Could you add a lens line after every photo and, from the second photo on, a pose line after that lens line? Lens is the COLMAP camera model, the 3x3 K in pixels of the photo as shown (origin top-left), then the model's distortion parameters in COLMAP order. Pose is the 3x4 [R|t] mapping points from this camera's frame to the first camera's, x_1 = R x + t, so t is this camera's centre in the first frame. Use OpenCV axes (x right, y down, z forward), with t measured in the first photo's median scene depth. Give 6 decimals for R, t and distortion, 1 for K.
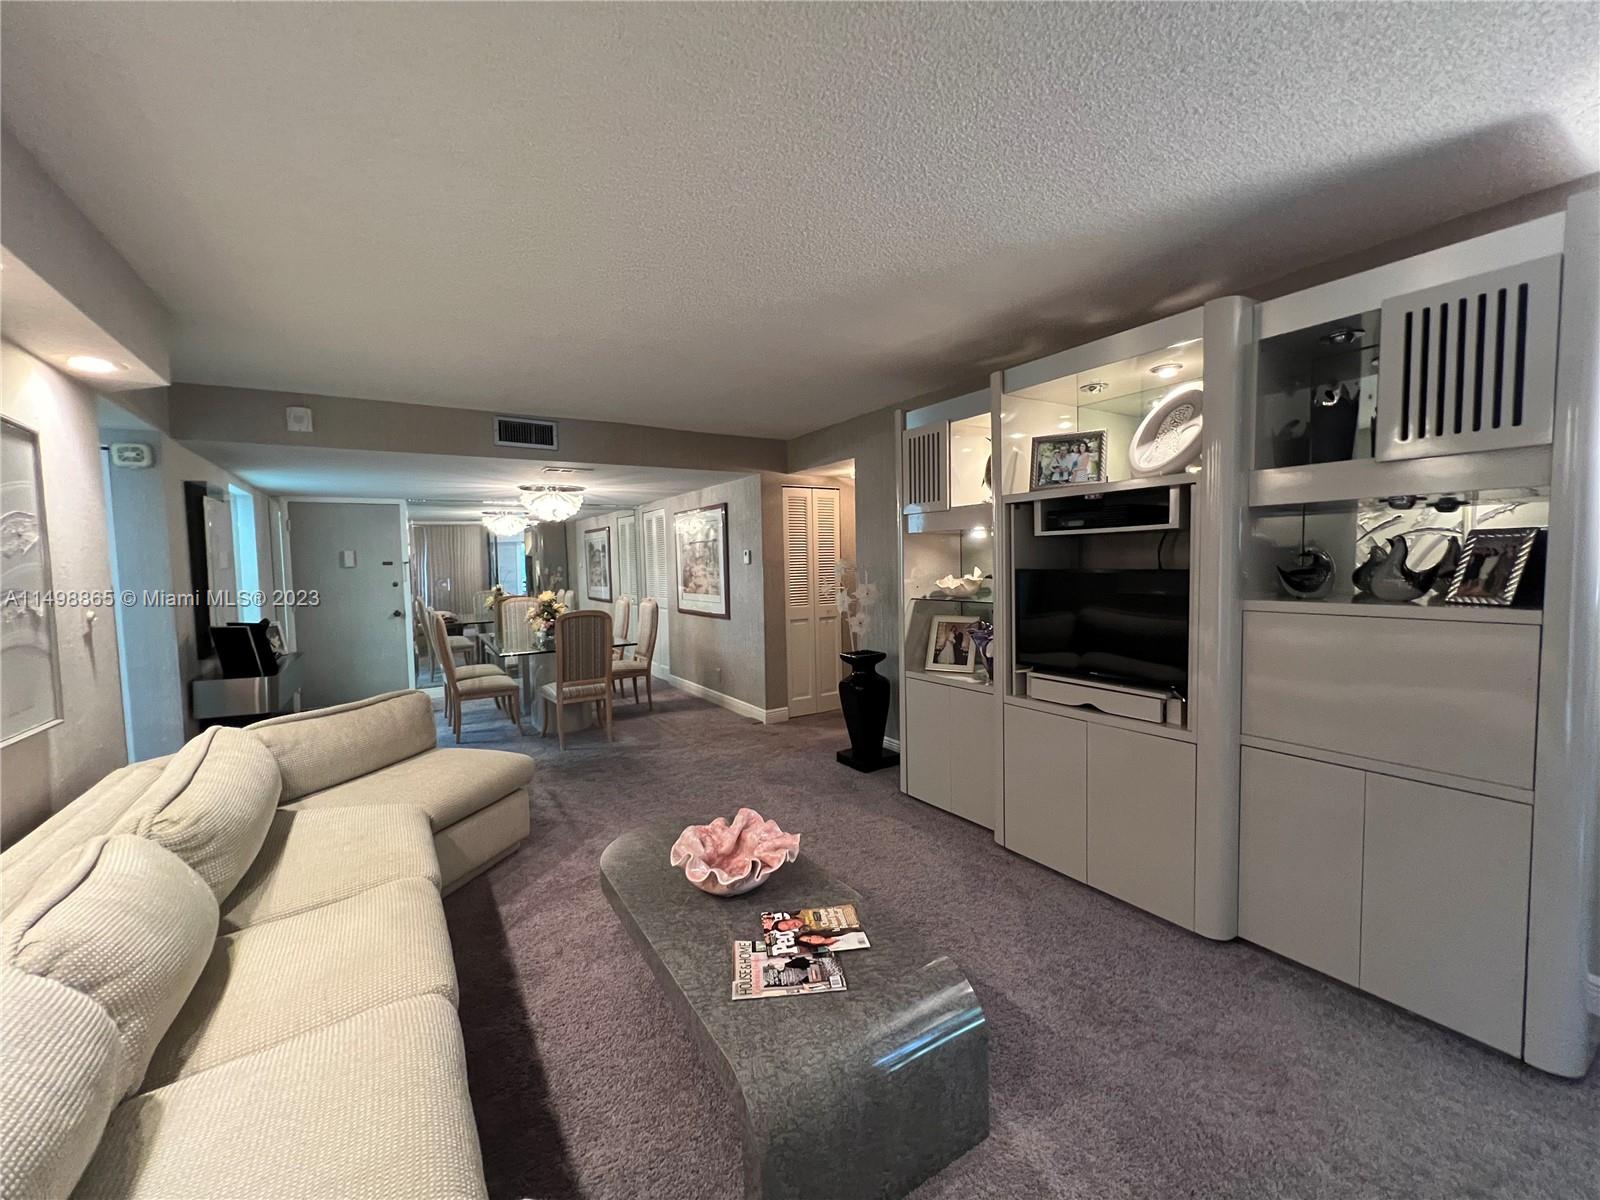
lens RADIAL K [[641.6, 0, 796.6], [0, 641.6, 596.9], [0, 0, 1]] dist [-0.002794, 0.000567]
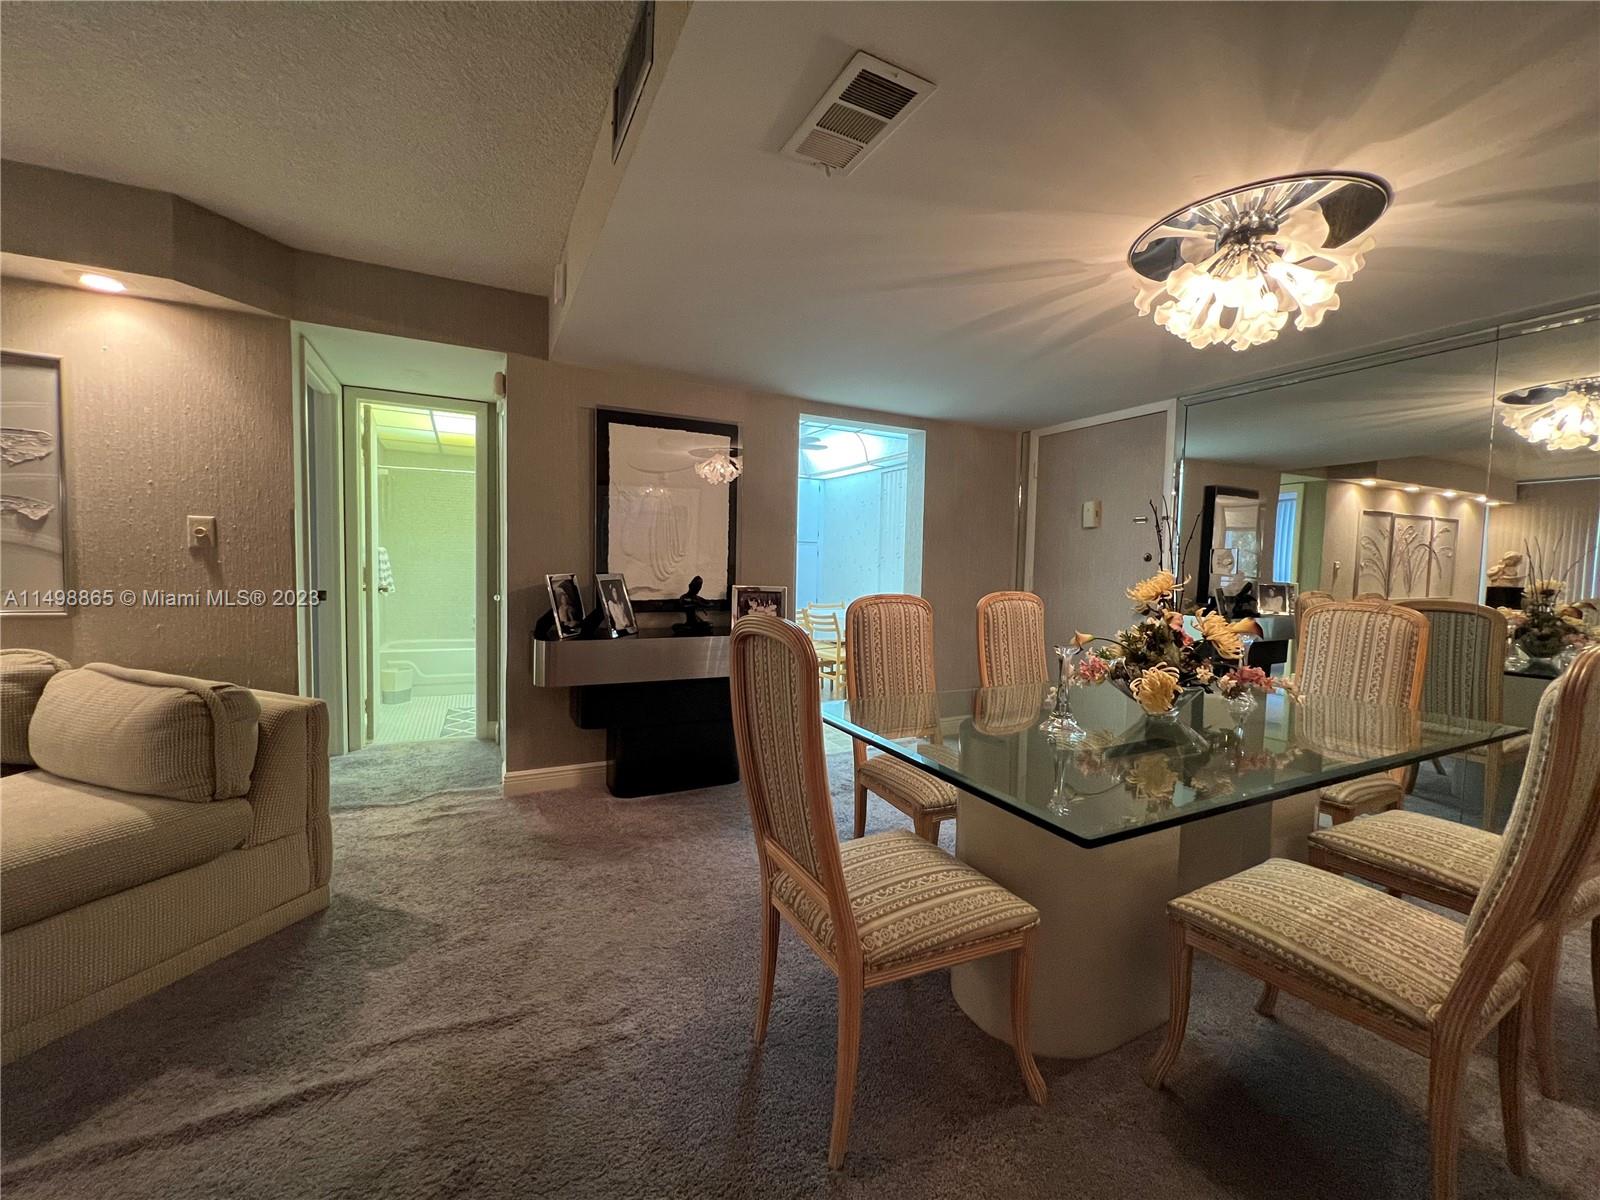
lens RADIAL K [[641.6, 0, 797.5], [0, 641.6, 598.3], [0, 0, 1]] dist [-0.002794, 0.000567]
pose [[-0.089388, 0.072900, -0.993325, -0.114891], [-0.073499, 0.994116, 0.079572, -0.017427], [0.993281, 0.080121, -0.083504, 1.966509]]
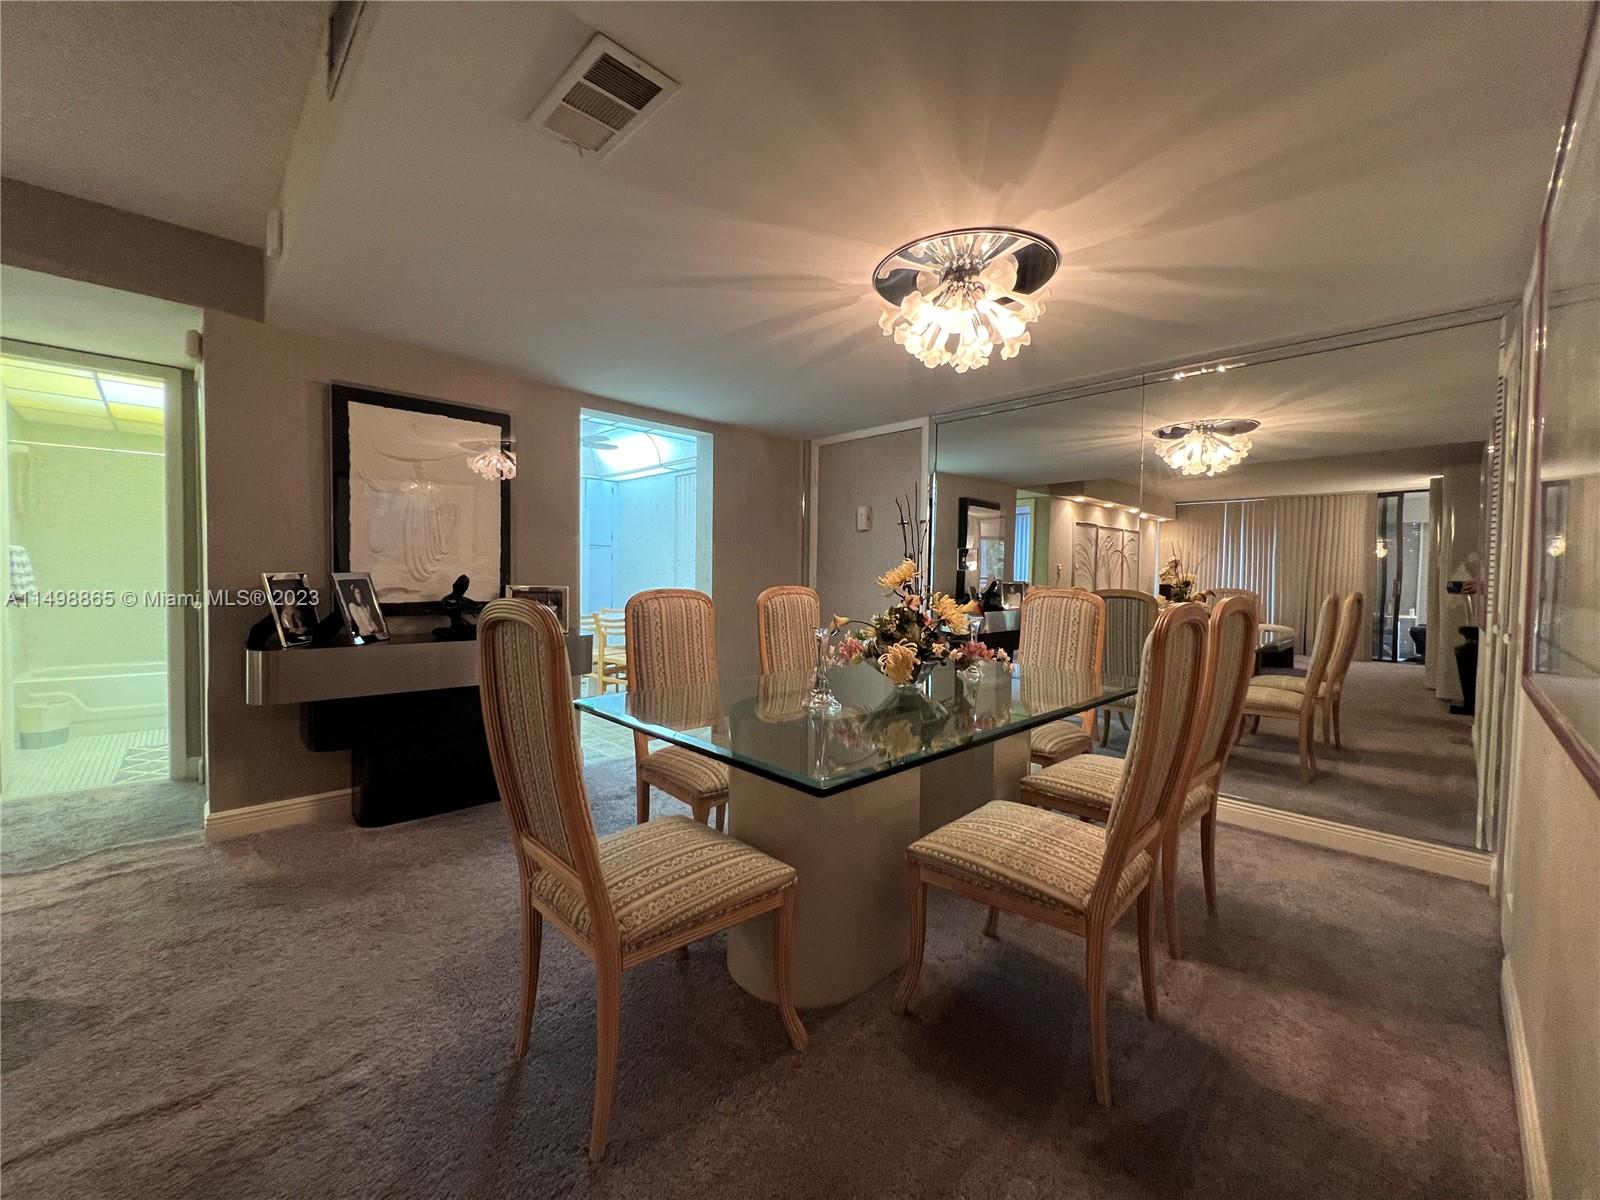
lens RADIAL K [[640.2, 0, 797.1], [0, 640.2, 598.2], [0, 0, 1]] dist [-0.001006, 0.000083]
pose [[0.207433, 0.057229, -0.976574, -0.098804], [-0.071597, 0.996498, 0.043188, 0.002832], [0.975626, 0.060961, 0.210804, 2.009294]]
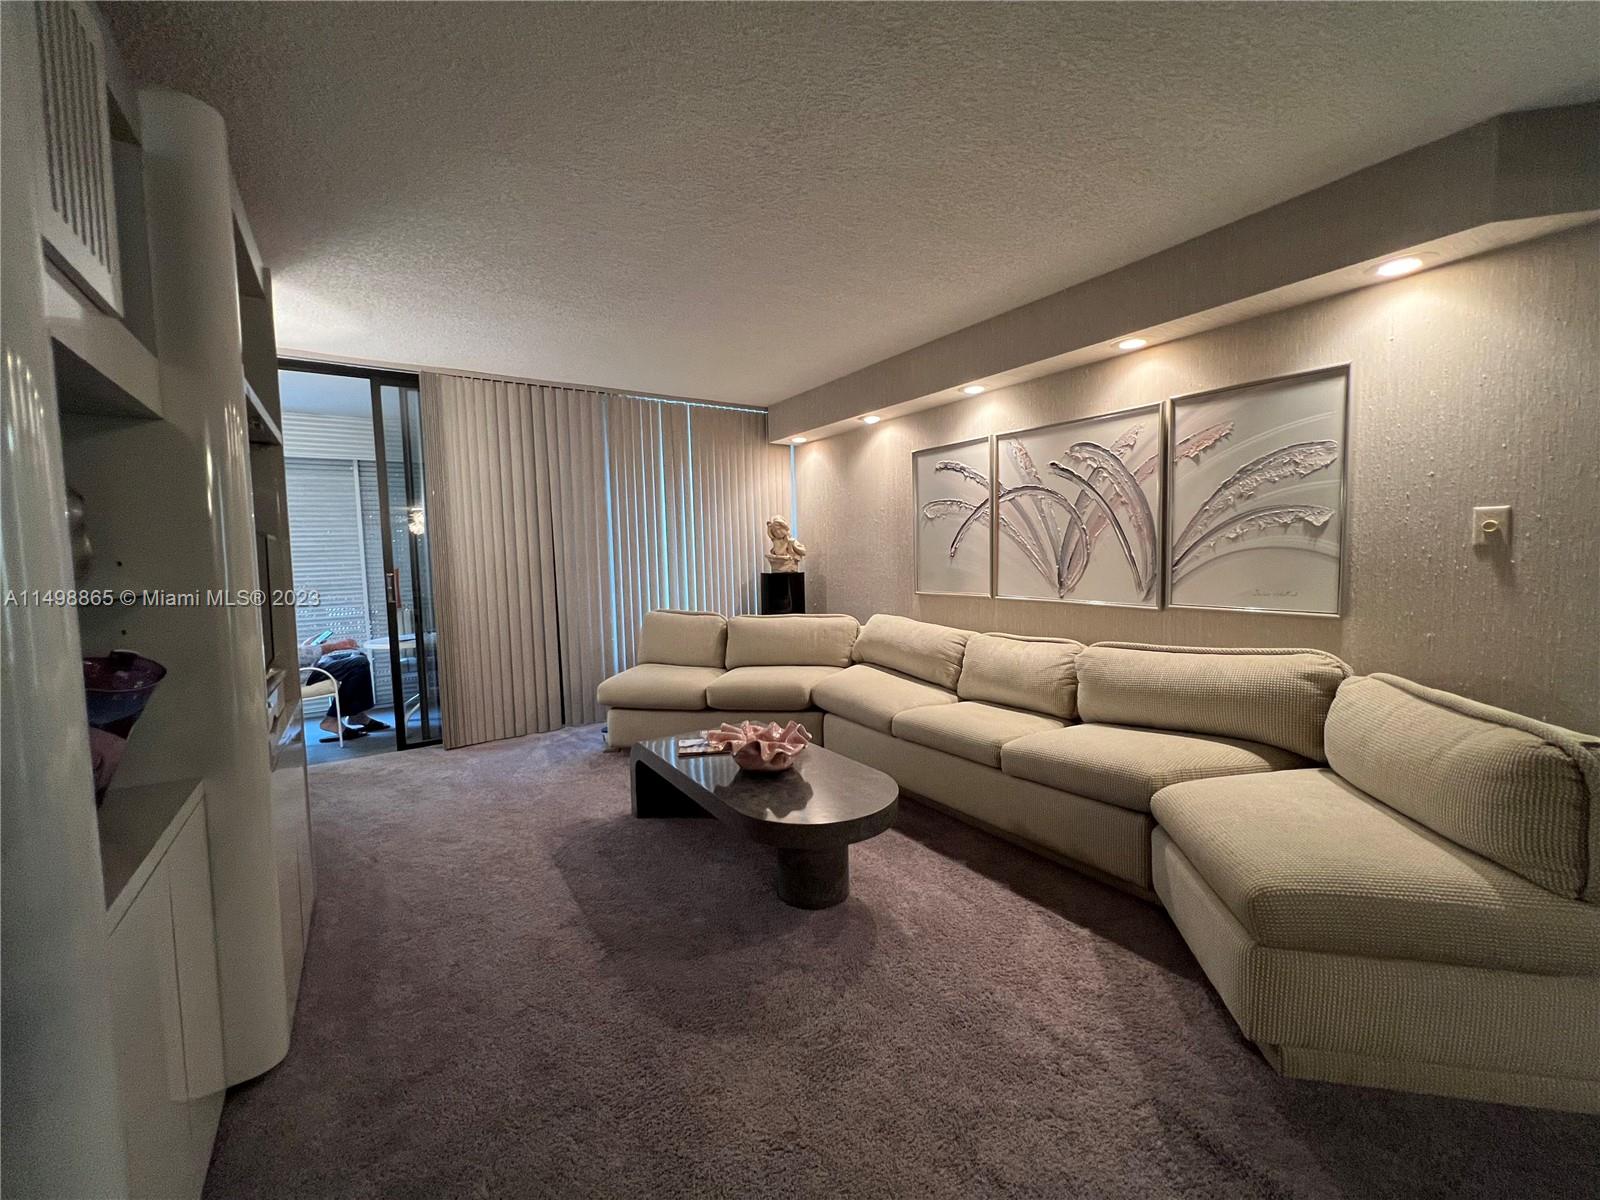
lens RADIAL K [[640.2, 0, 797.1], [0, 640.2, 597.7], [0, 0, 1]] dist [-0.001006, 0.000083]
pose [[-0.998450, 0.049706, -0.025051, -0.117155], [0.046294, 0.991438, 0.122093, -0.022579], [0.030905, 0.120744, -0.992203, 1.747139]]
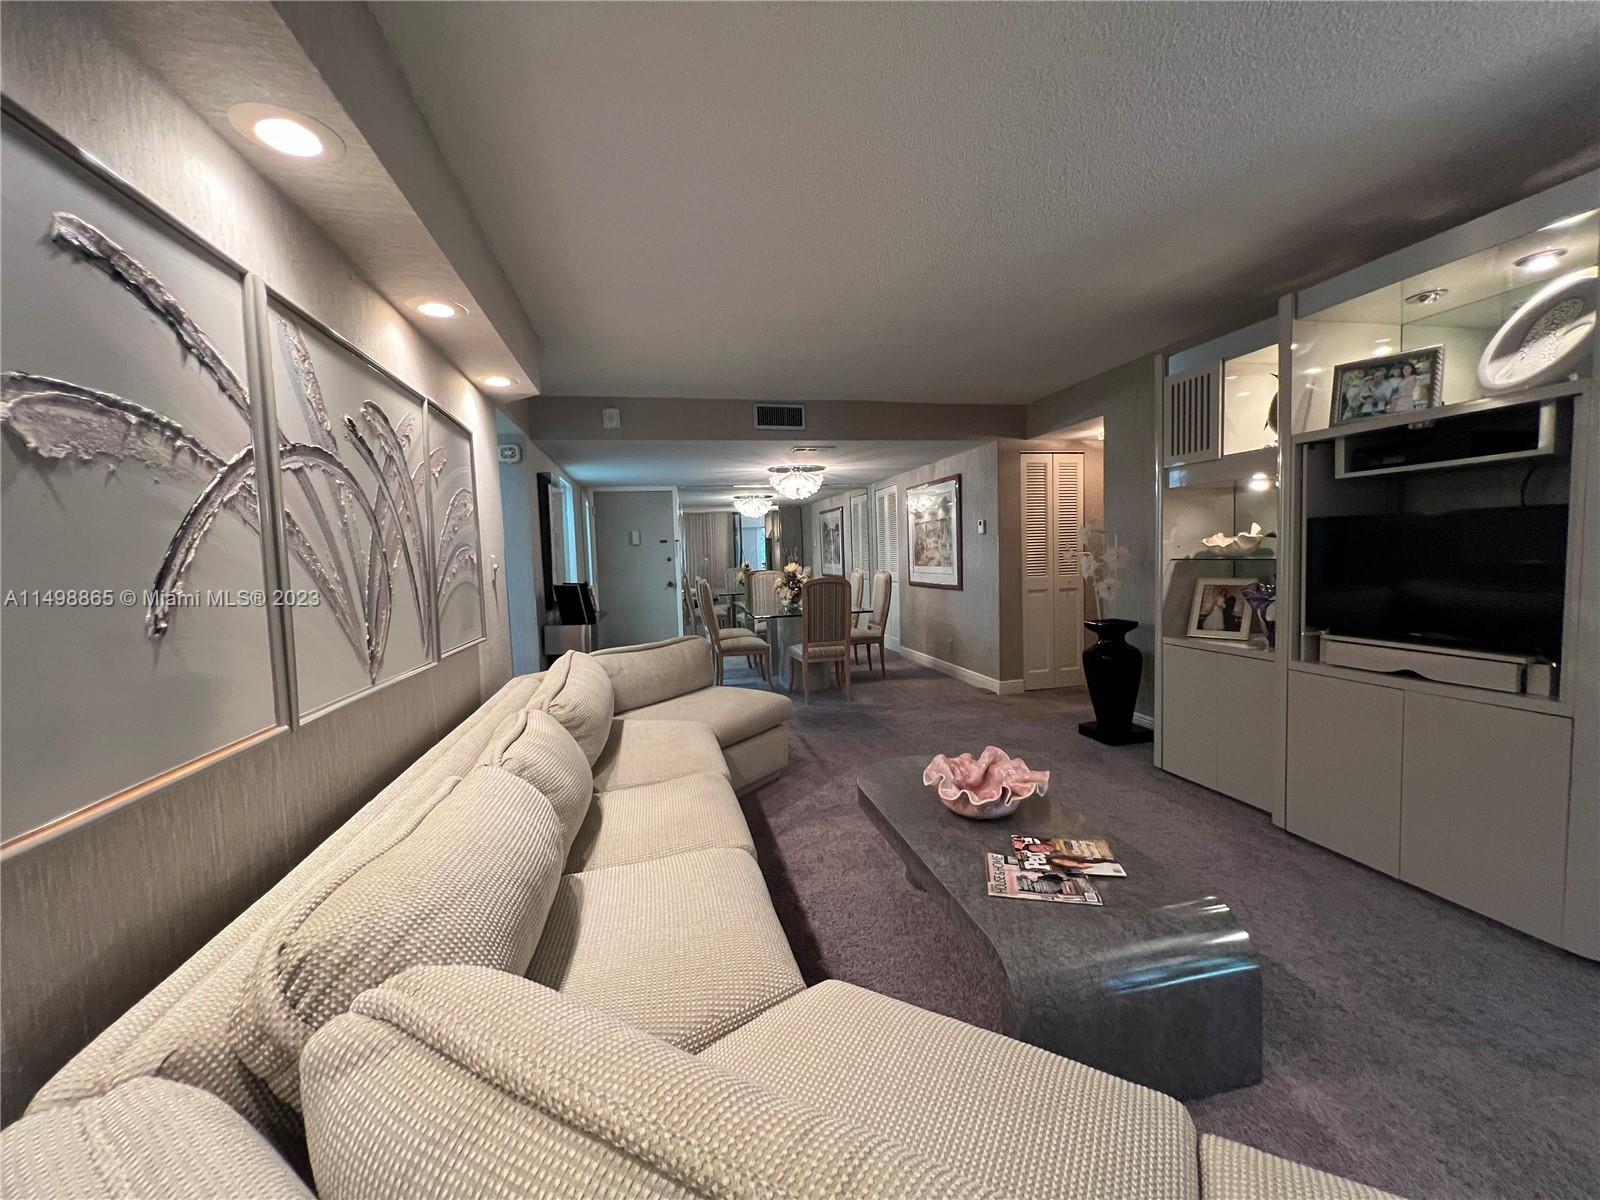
lens RADIAL K [[641.6, 0, 797.0], [0, 641.6, 597.3], [0, 0, 1]] dist [-0.002794, 0.000567]
pose [[0.942143, 0.012595, -0.334974, -0.027955], [-0.004852, 0.999702, 0.023942, 0.054188], [0.335176, -0.020931, 0.941923, -0.078214]]
